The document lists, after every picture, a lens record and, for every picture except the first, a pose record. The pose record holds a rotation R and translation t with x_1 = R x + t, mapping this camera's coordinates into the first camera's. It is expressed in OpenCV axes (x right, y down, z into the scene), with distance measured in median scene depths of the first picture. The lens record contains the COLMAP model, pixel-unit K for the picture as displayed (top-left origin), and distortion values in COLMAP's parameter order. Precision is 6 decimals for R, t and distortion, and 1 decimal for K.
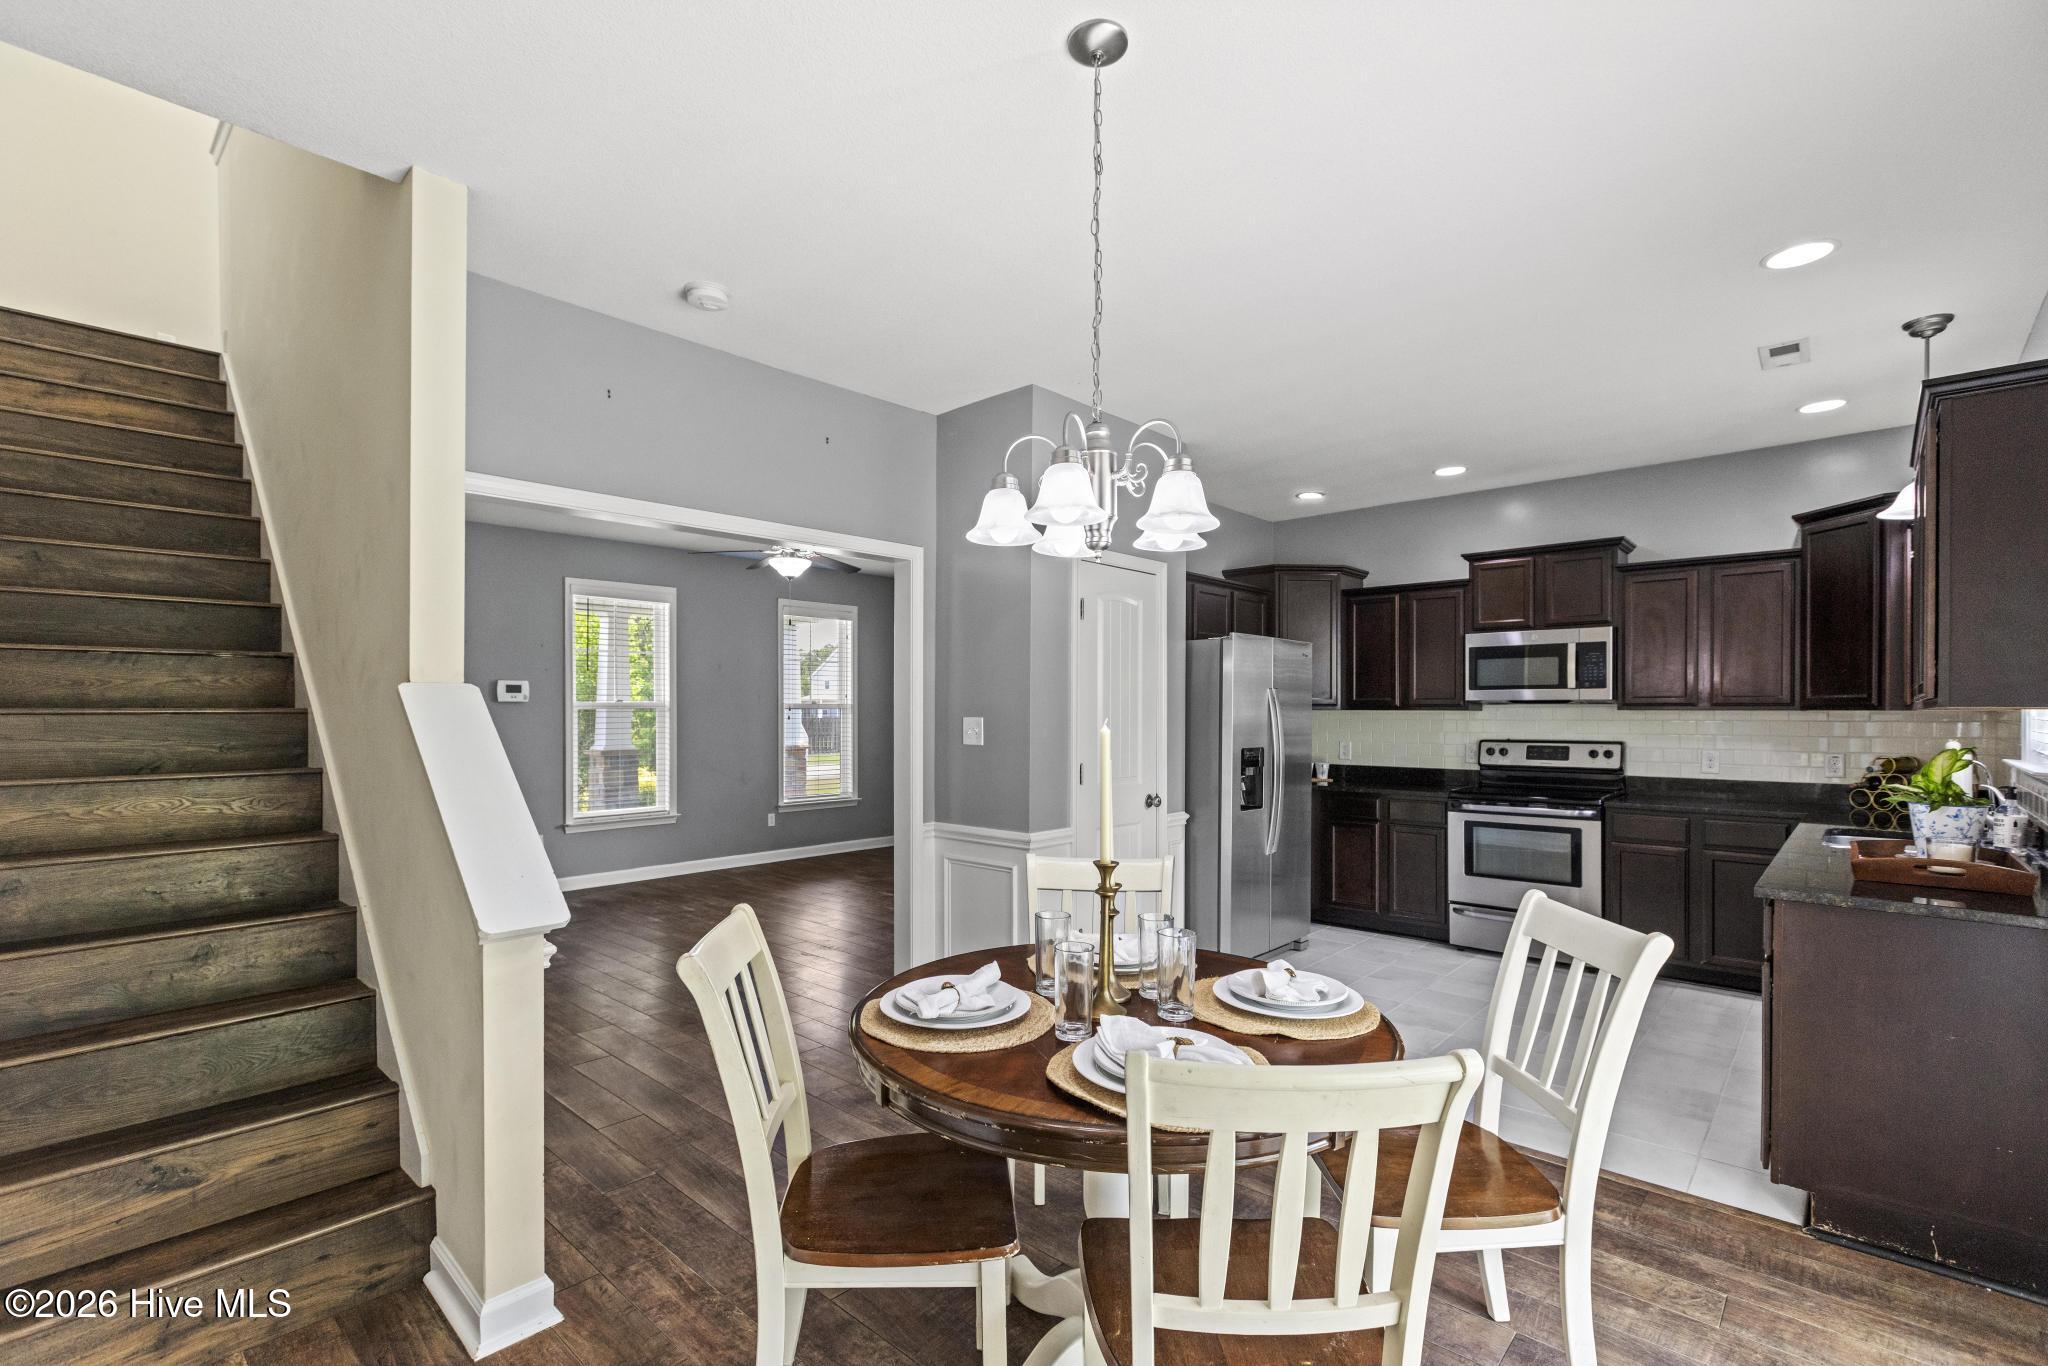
lens RADIAL K [[913.2, 0, 1021.5], [0, 913.2, 718.4], [0, 0, 1]] dist [0.000666, -0.001187]
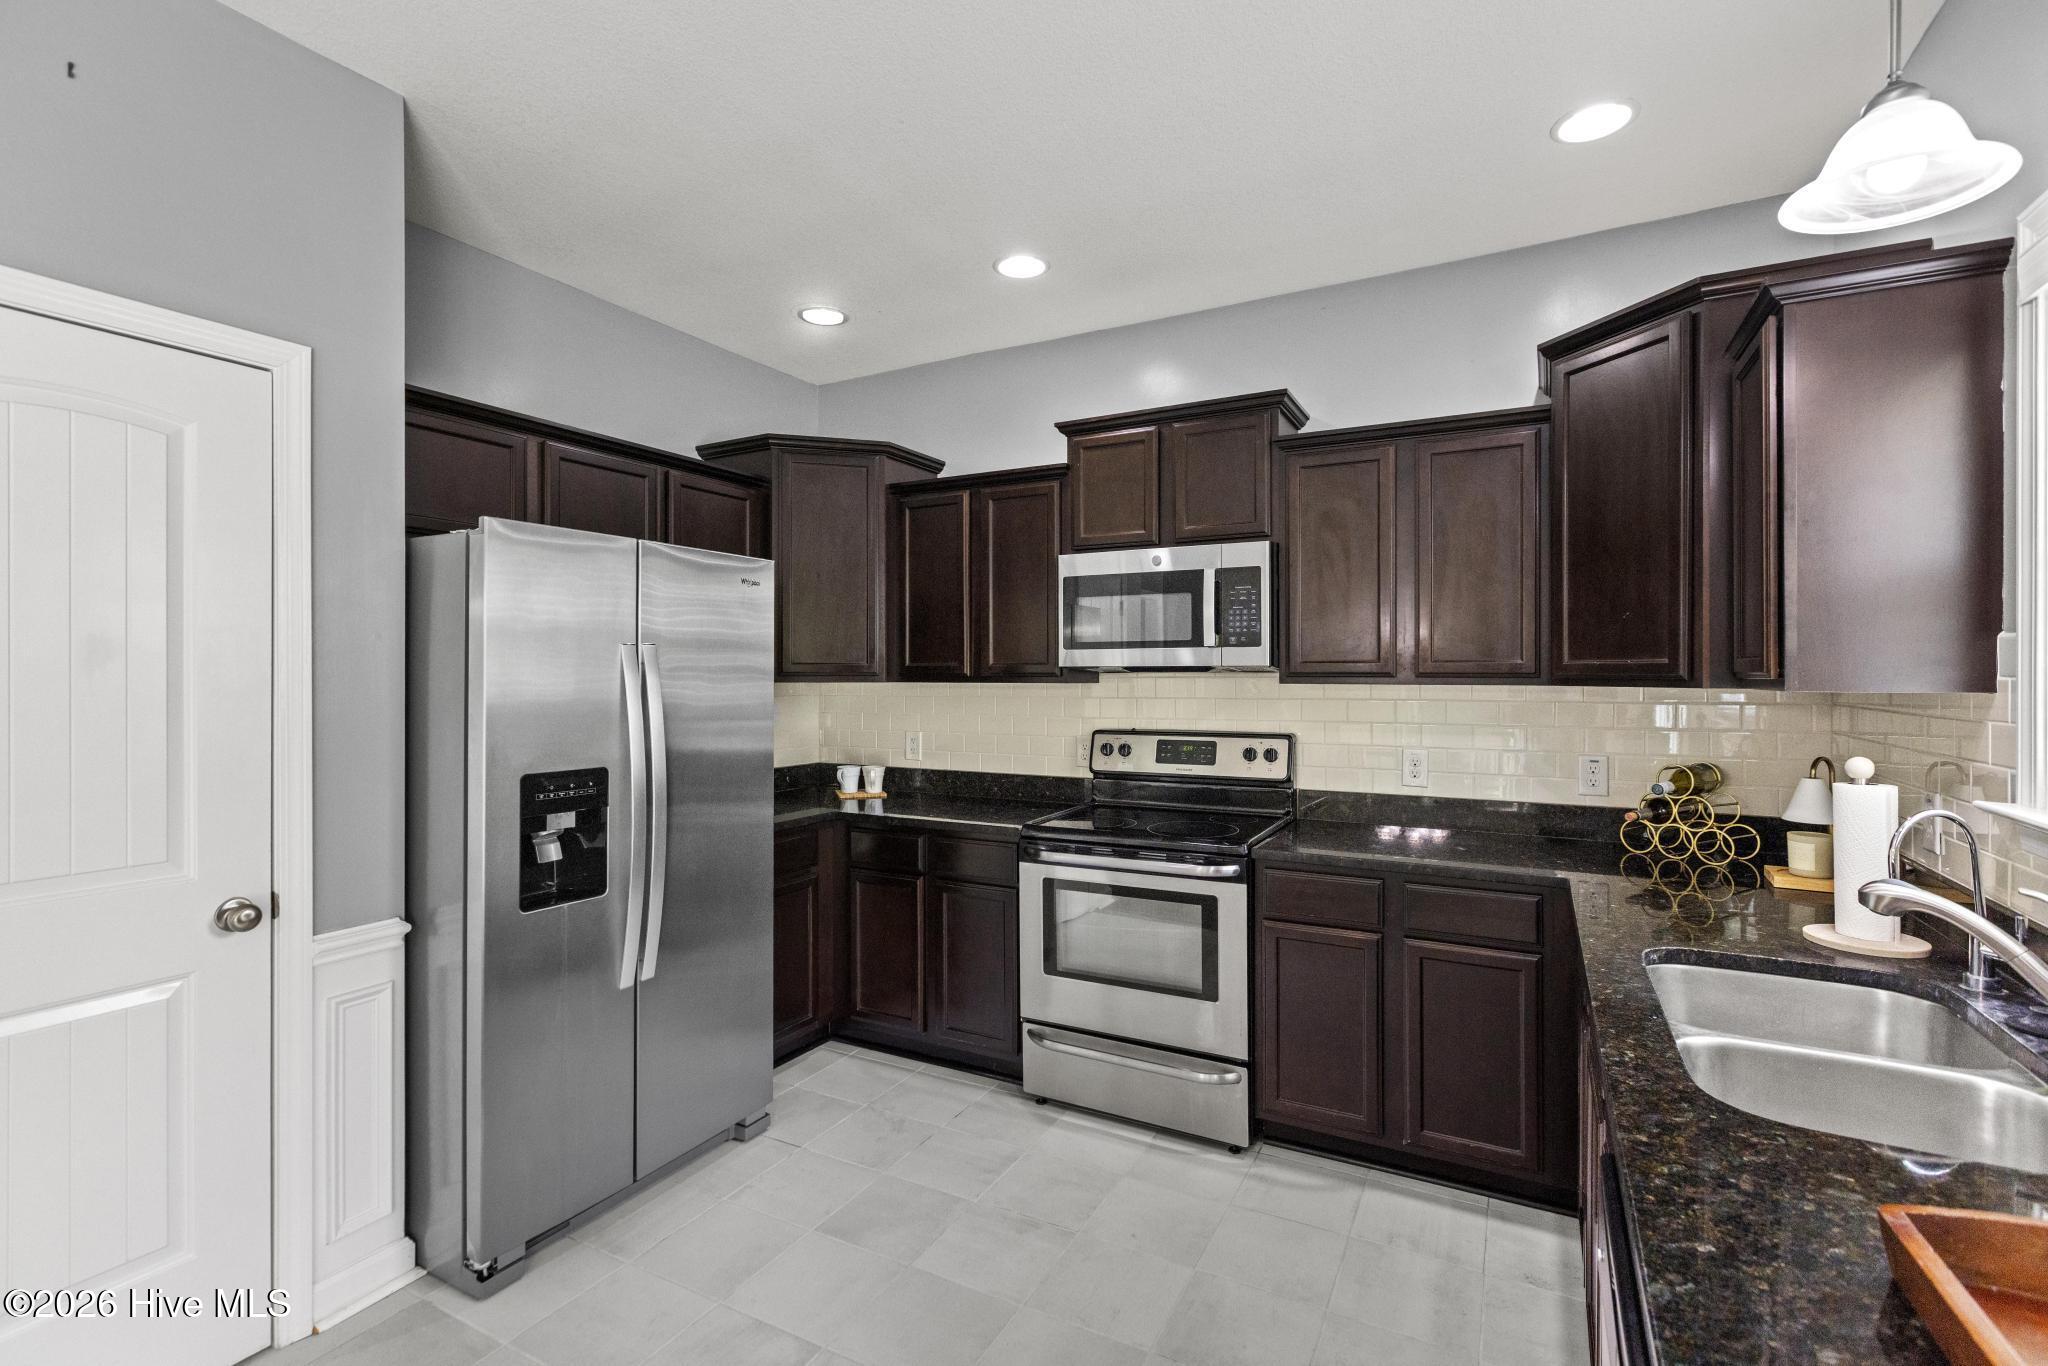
lens RADIAL K [[913.2, 0, 1038.6], [0, 913.2, 681.6], [0, 0, 1]] dist [0.000666, -0.001187]
pose [[0.966331, -0.004019, 0.257272, 0.345414], [0.003927, 0.999992, 0.000871, -0.011513], [-0.257274, 0.000169, 0.966339, 0.462793]]
